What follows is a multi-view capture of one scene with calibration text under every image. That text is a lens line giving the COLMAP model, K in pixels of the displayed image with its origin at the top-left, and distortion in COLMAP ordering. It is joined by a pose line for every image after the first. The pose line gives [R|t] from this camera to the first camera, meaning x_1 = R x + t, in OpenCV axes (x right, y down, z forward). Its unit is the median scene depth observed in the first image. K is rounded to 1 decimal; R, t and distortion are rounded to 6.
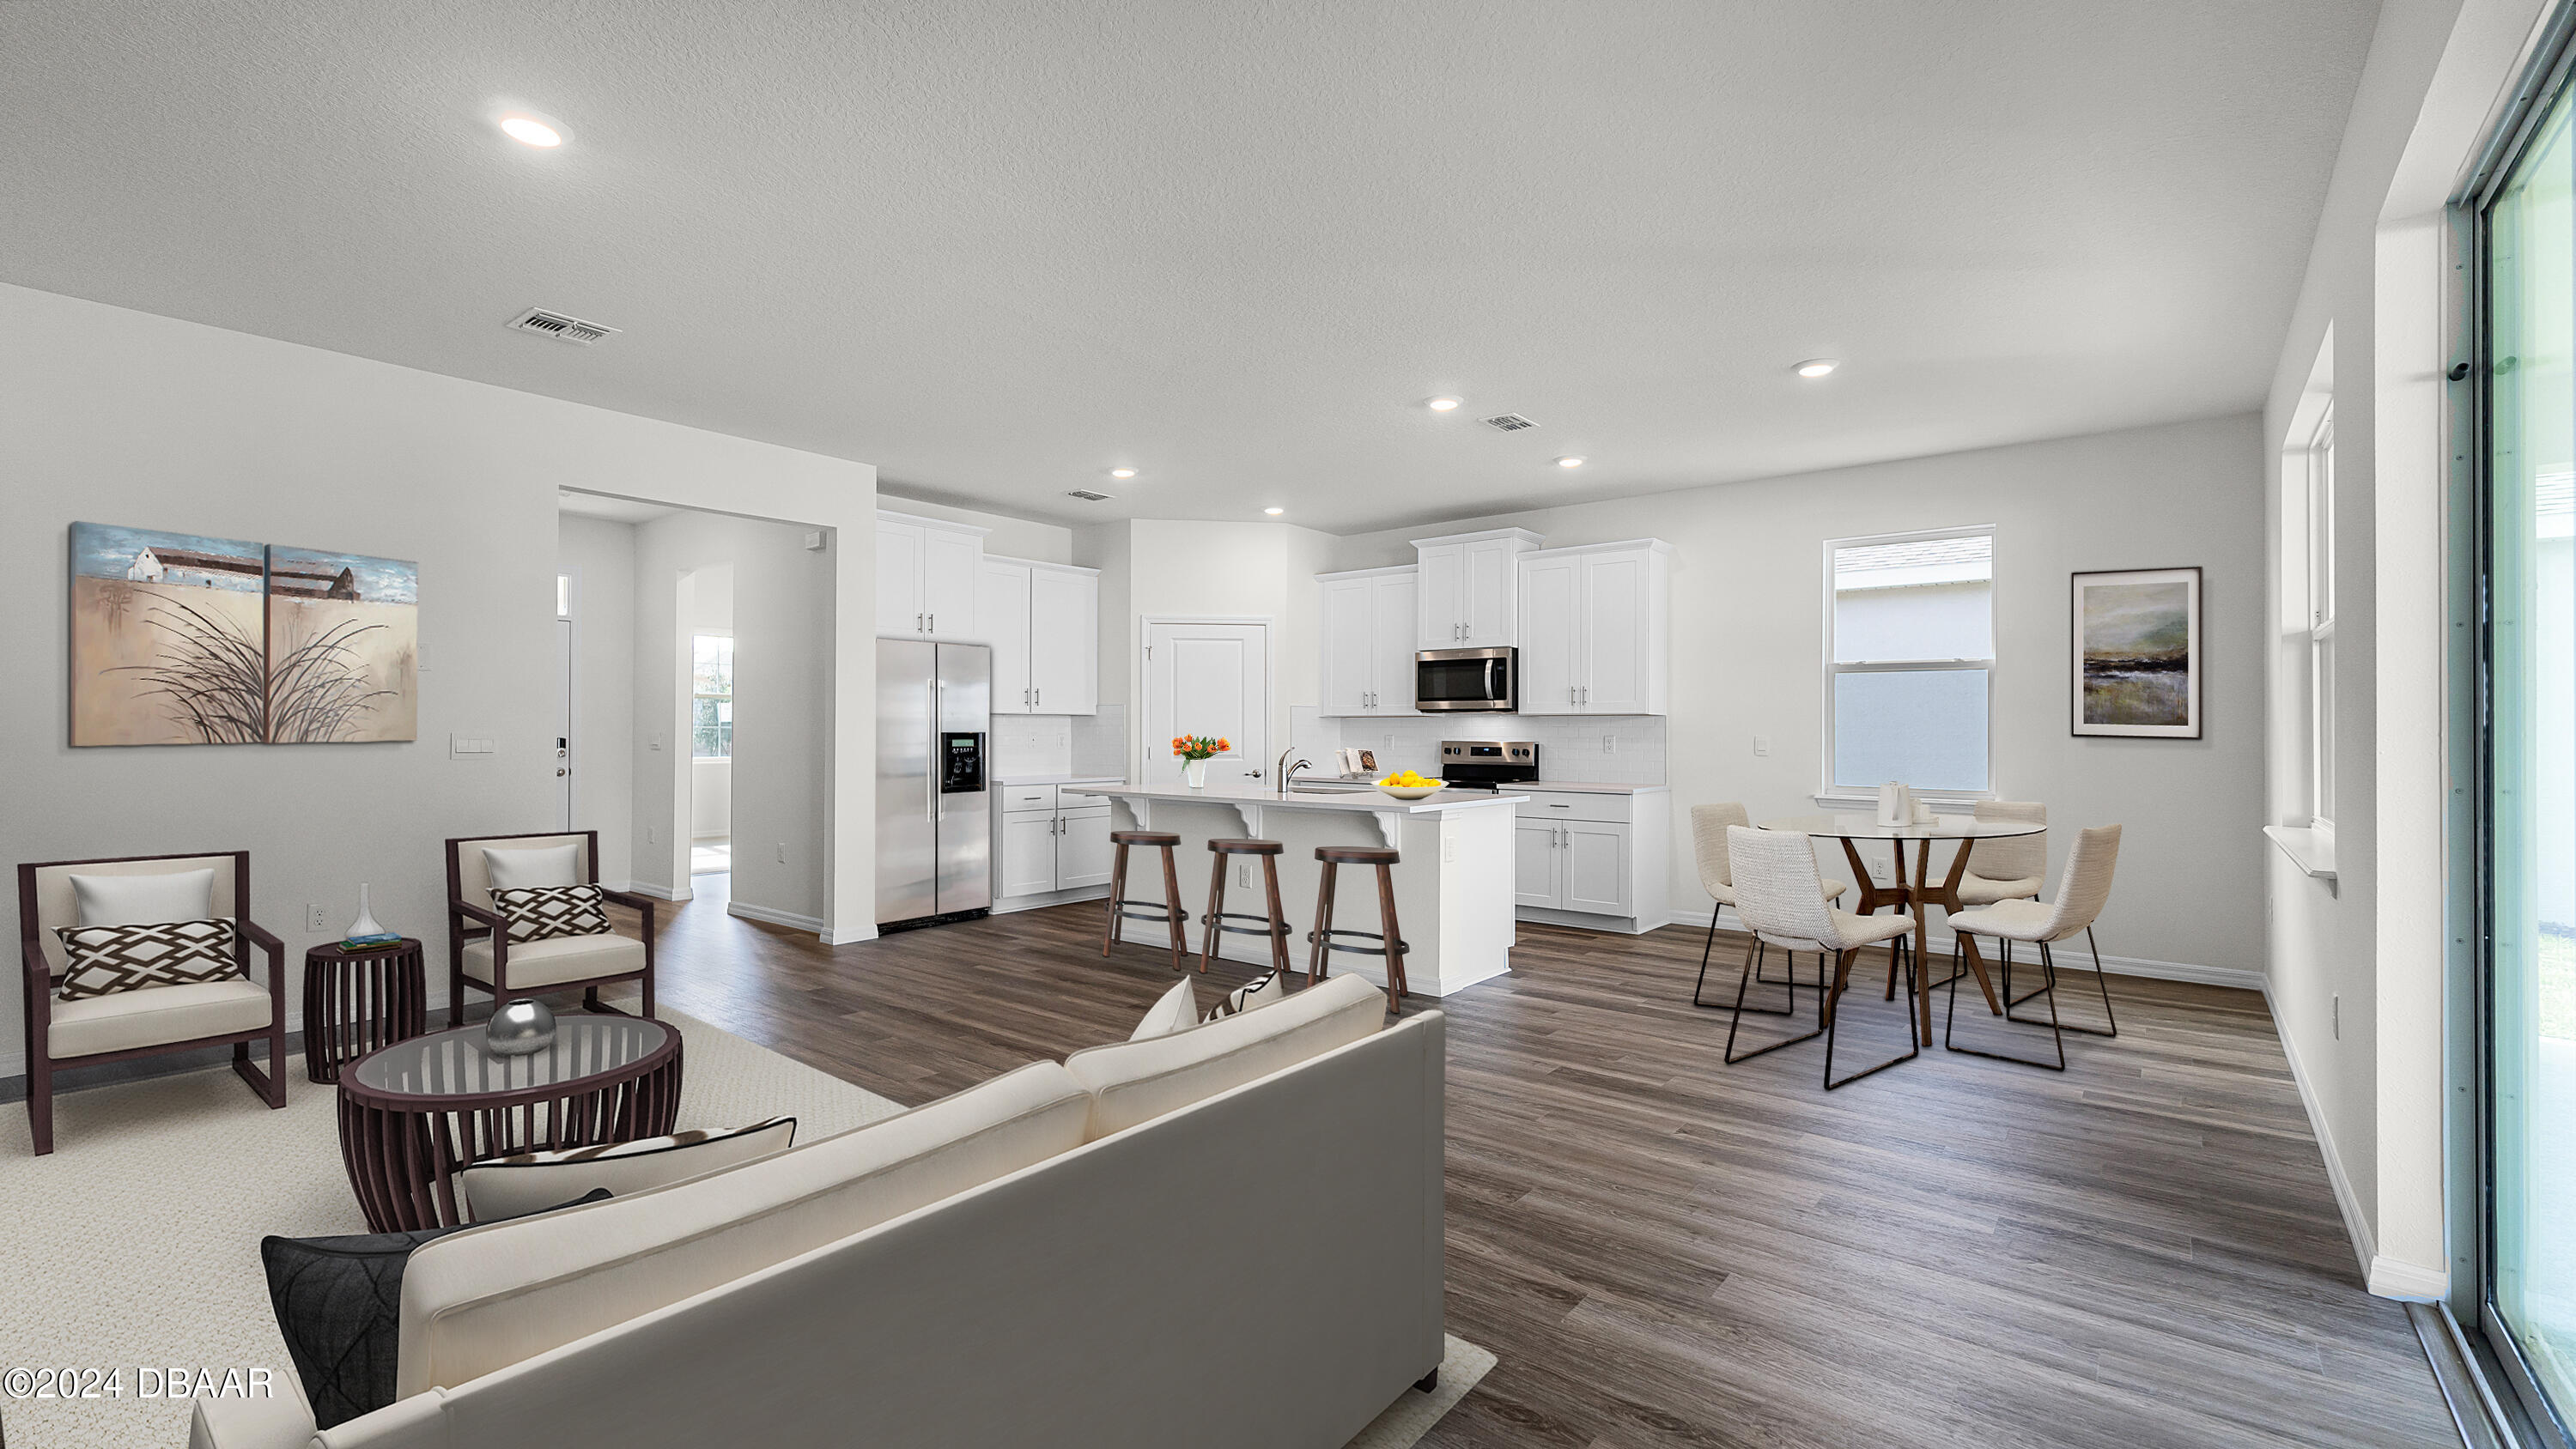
lens RADIAL K [[1089.7, 0, 1288.0], [0, 1089.7, 724.5], [0, 0, 1]] dist [-0.001218, -0.000118]
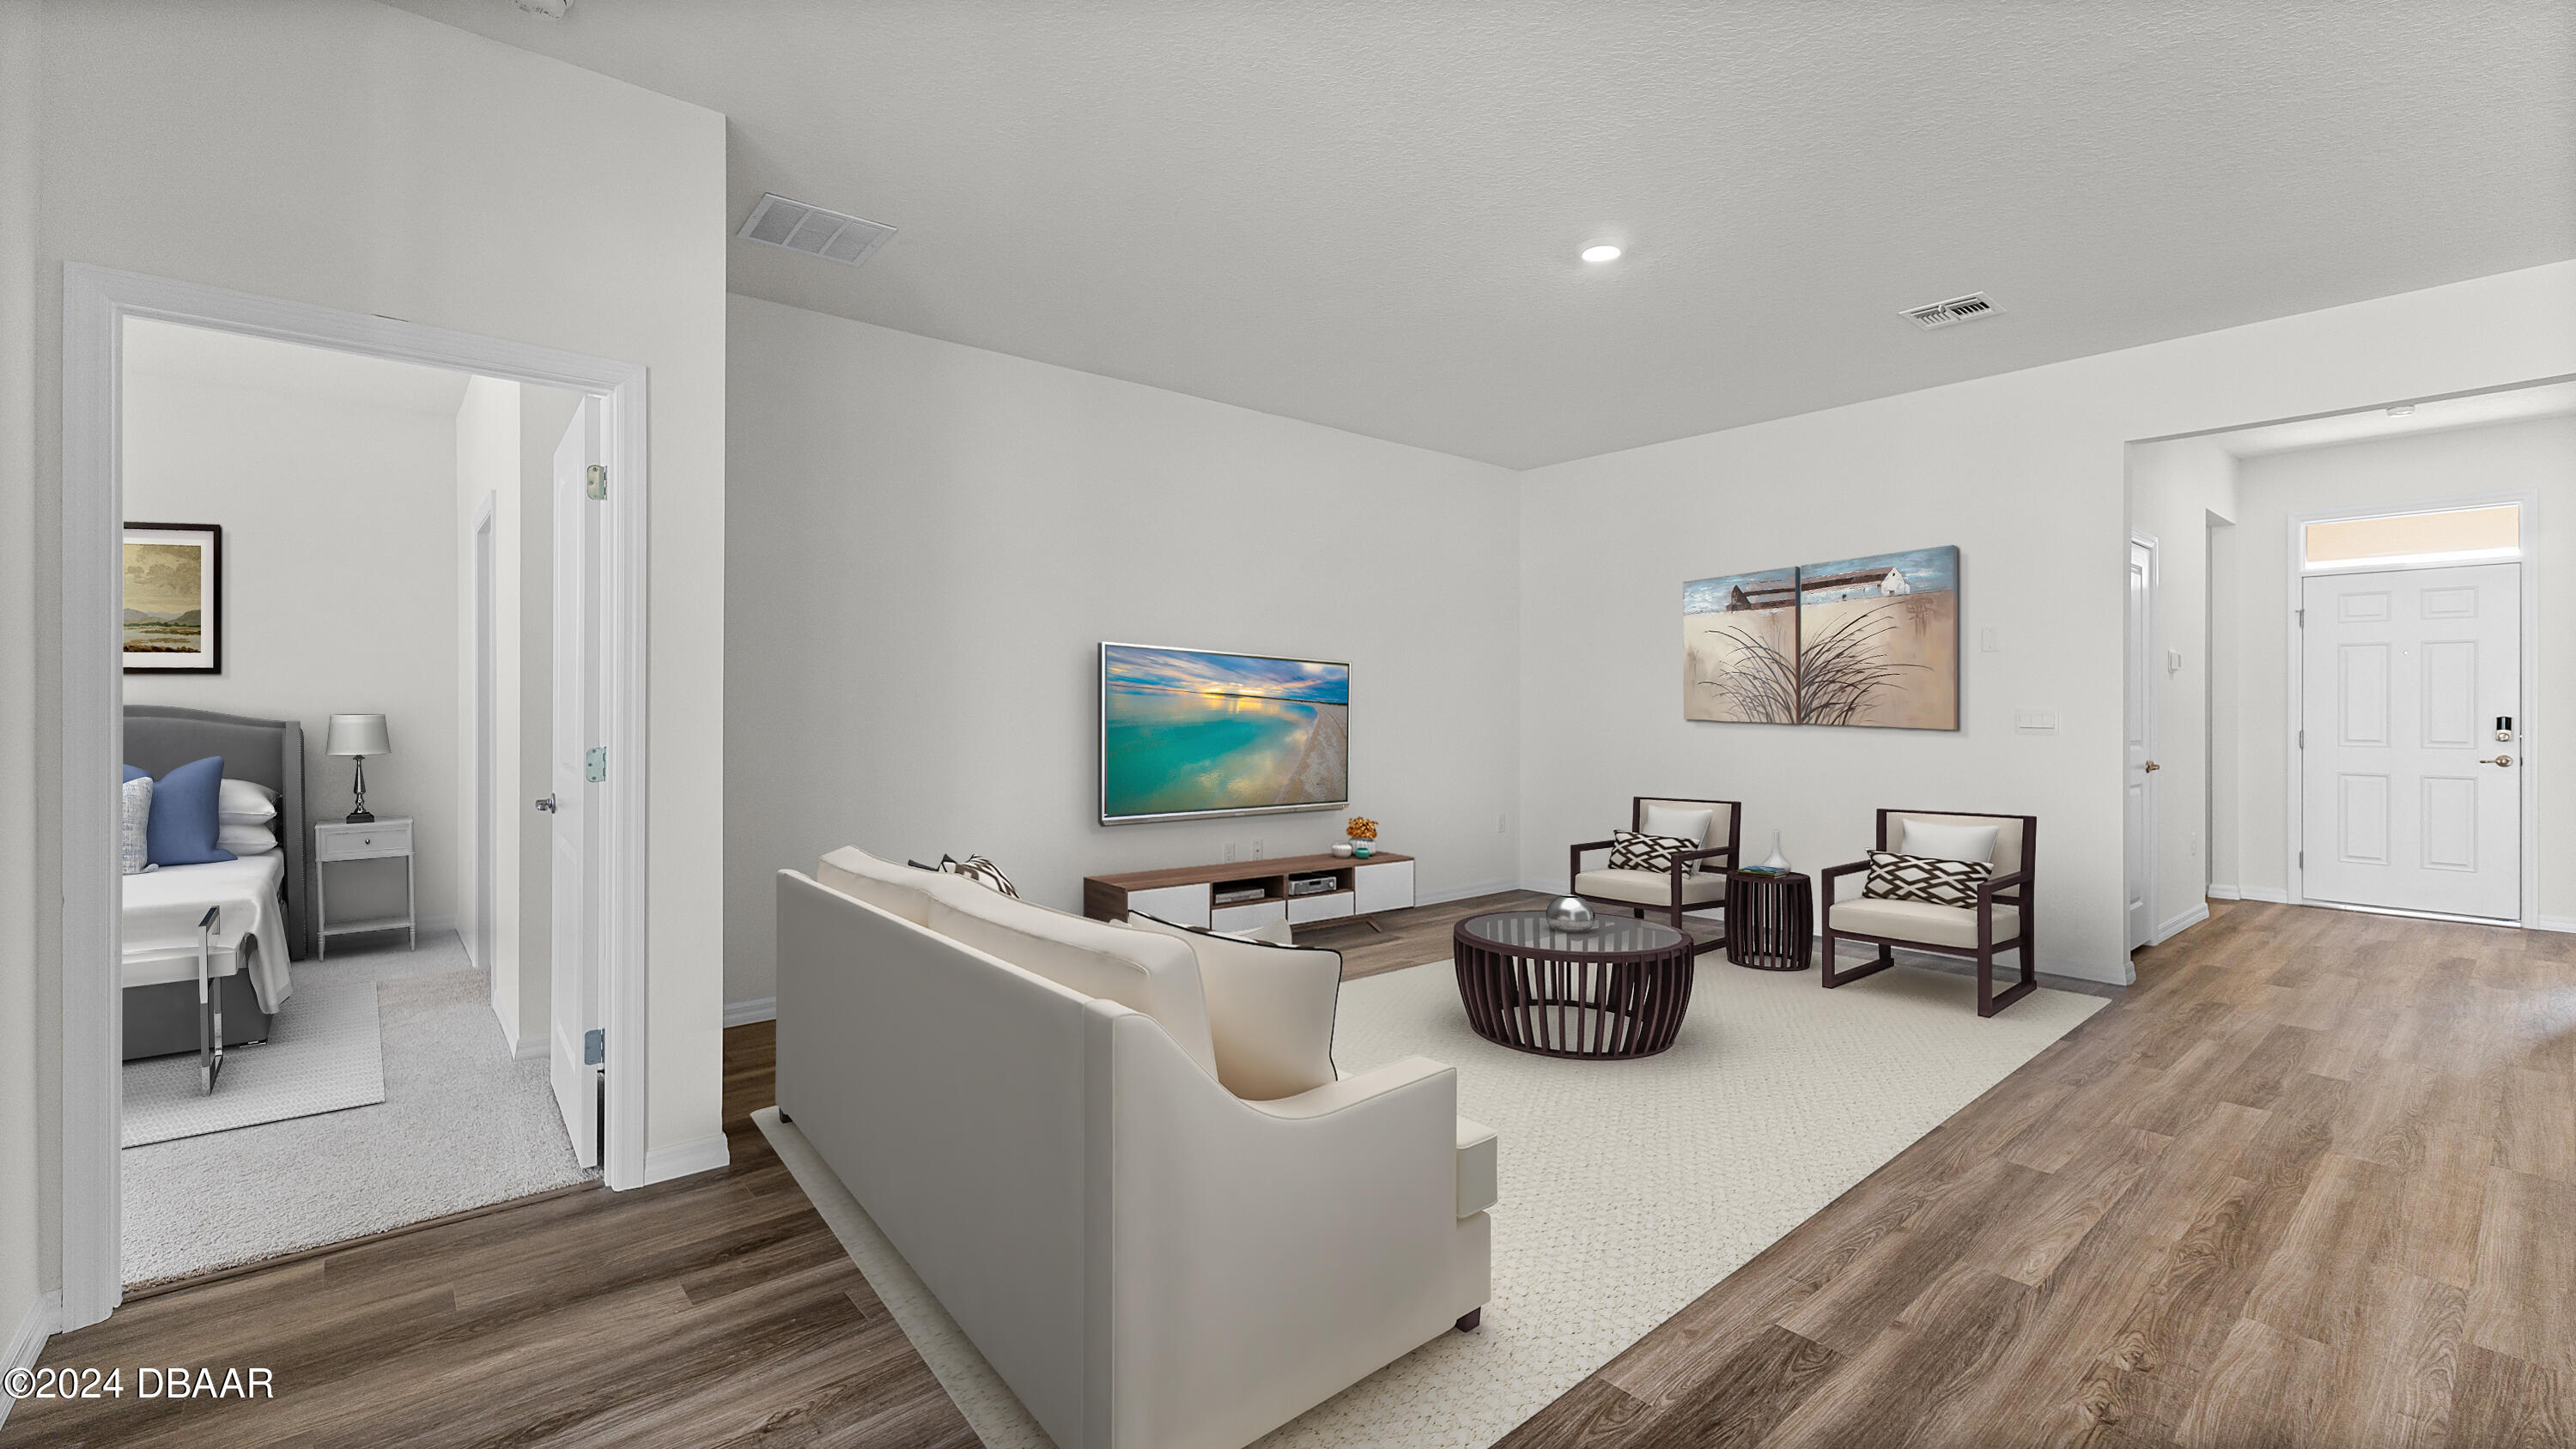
lens RADIAL K [[1041.2, 0, 1288.0], [0, 1041.2, 724.5], [0, 0, 1]] dist [-0.019731, 0.000151]
pose [[-0.242758, 0.011716, -0.970016, 0.428682], [0.018562, 0.999800, 0.007430, -0.006985], [0.969909, -0.016202, -0.242926, 0.567732]]
